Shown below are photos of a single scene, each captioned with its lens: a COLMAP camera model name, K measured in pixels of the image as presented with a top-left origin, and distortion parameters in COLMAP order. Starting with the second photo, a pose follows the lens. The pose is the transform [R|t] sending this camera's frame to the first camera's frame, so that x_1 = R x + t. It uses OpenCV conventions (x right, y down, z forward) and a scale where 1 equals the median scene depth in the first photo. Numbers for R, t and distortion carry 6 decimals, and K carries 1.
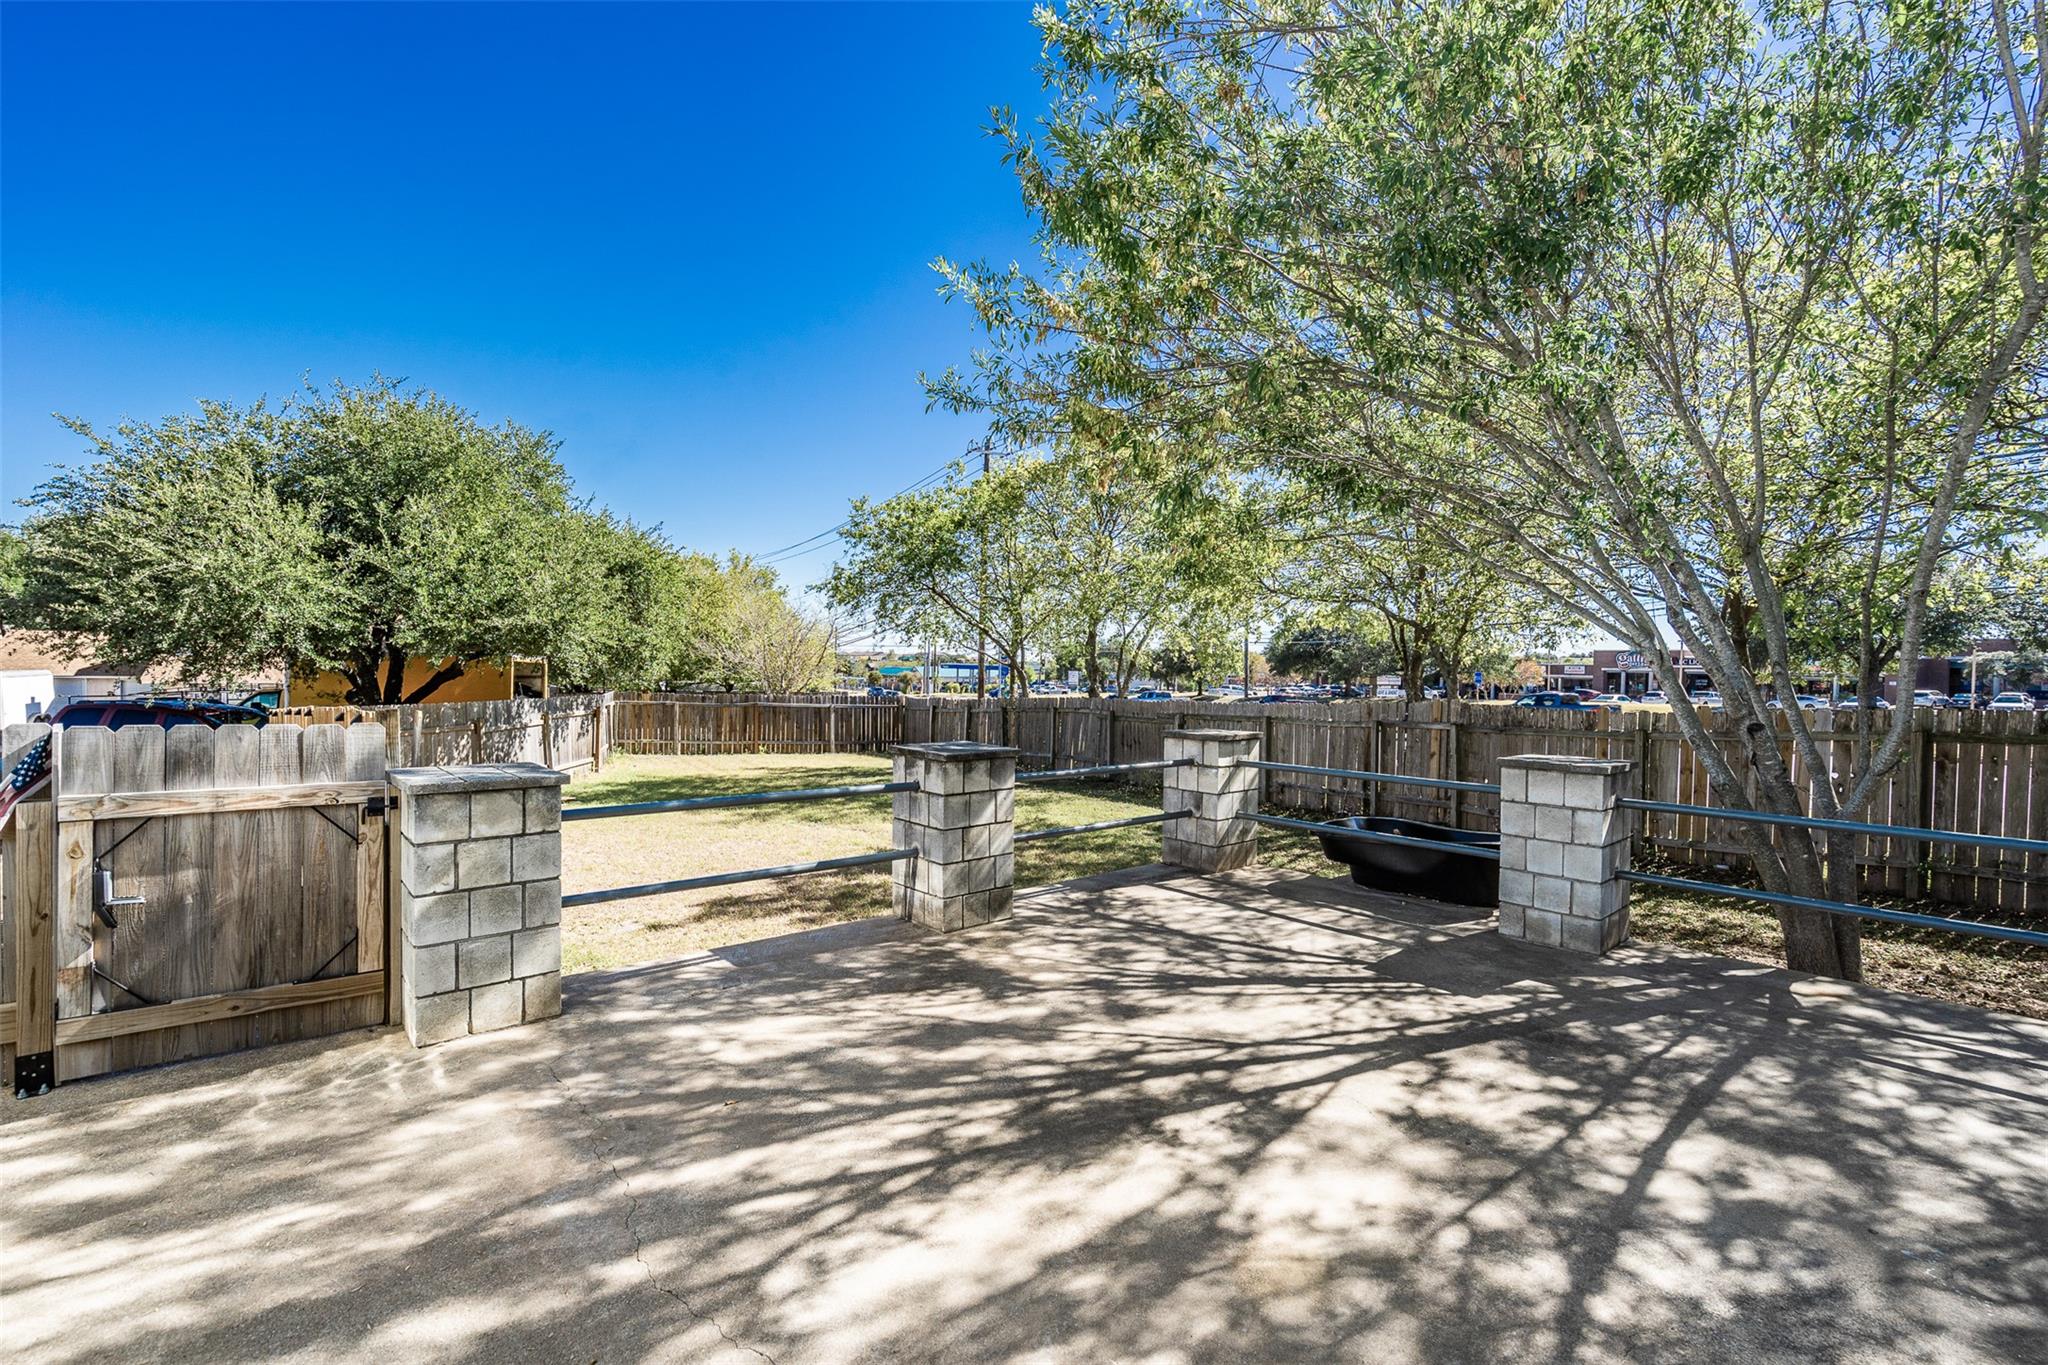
lens RADIAL K [[858.7, 0, 1024.0], [0, 858.7, 682.5], [0, 0, 1]] dist [-0.001303, -0.000103]
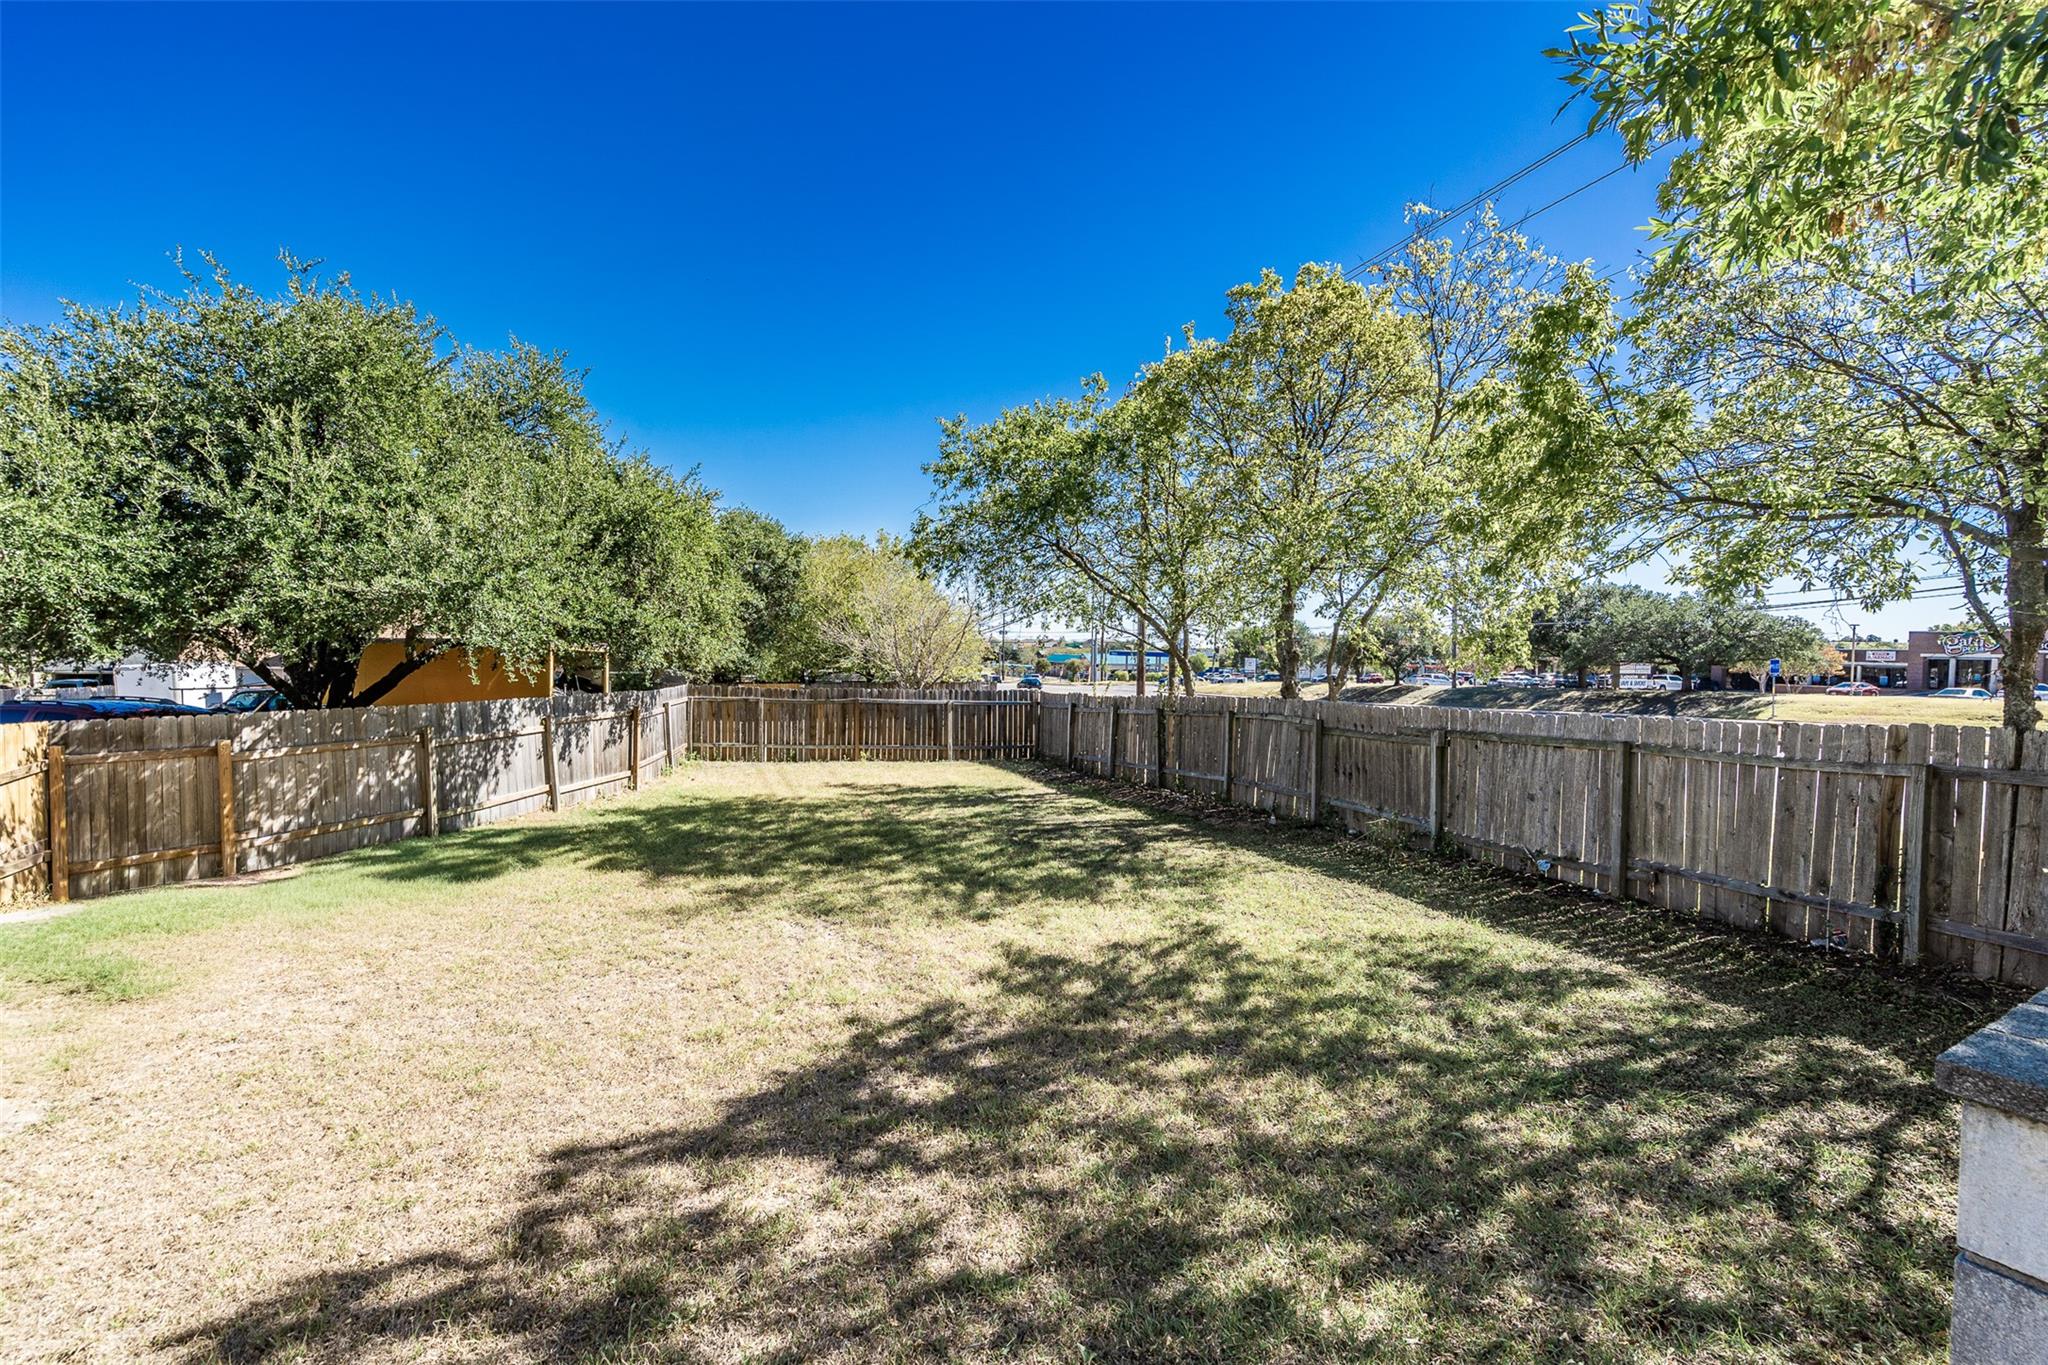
lens RADIAL K [[858.7, 0, 1024.0], [0, 858.7, 682.5], [0, 0, 1]] dist [-0.001303, -0.000103]
pose [[0.980191, 0.003740, -0.198022, 0.008009], [-0.000744, 0.999884, 0.015197, -0.005133], [0.198055, -0.014749, 0.980080, 0.258958]]
